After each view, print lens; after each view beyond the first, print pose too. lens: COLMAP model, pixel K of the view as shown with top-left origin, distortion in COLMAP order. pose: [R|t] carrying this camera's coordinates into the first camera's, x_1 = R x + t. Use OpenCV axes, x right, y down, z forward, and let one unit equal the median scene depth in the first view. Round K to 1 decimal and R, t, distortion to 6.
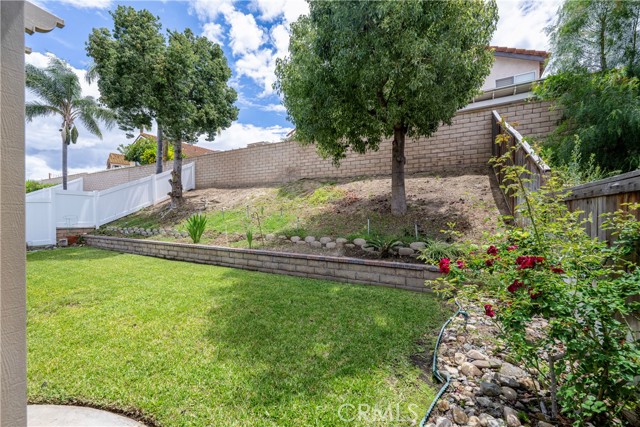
lens RADIAL K [[256.2, 0, 317.9], [0, 256.2, 216.6], [0, 0, 1]] dist [-0.001591, -0.000088]
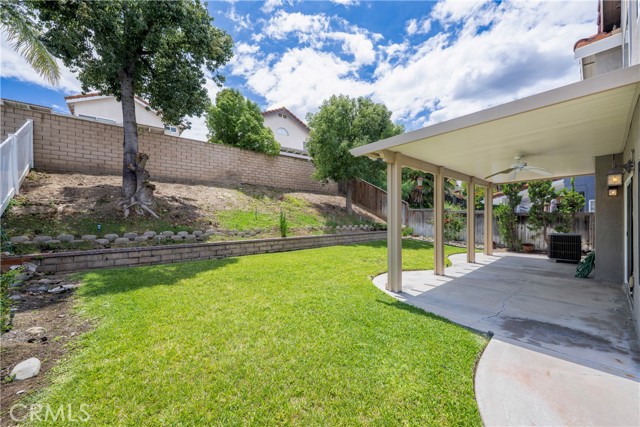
lens RADIAL K [[256.2, 0, 317.9], [0, 256.2, 216.6], [0, 0, 1]] dist [-0.001591, -0.000088]
pose [[0.344632, -0.005296, 0.938723, -1.789516], [0.008551, 0.999960, 0.002502, 0.005810], [-0.938699, 0.007164, 0.344664, 0.486730]]
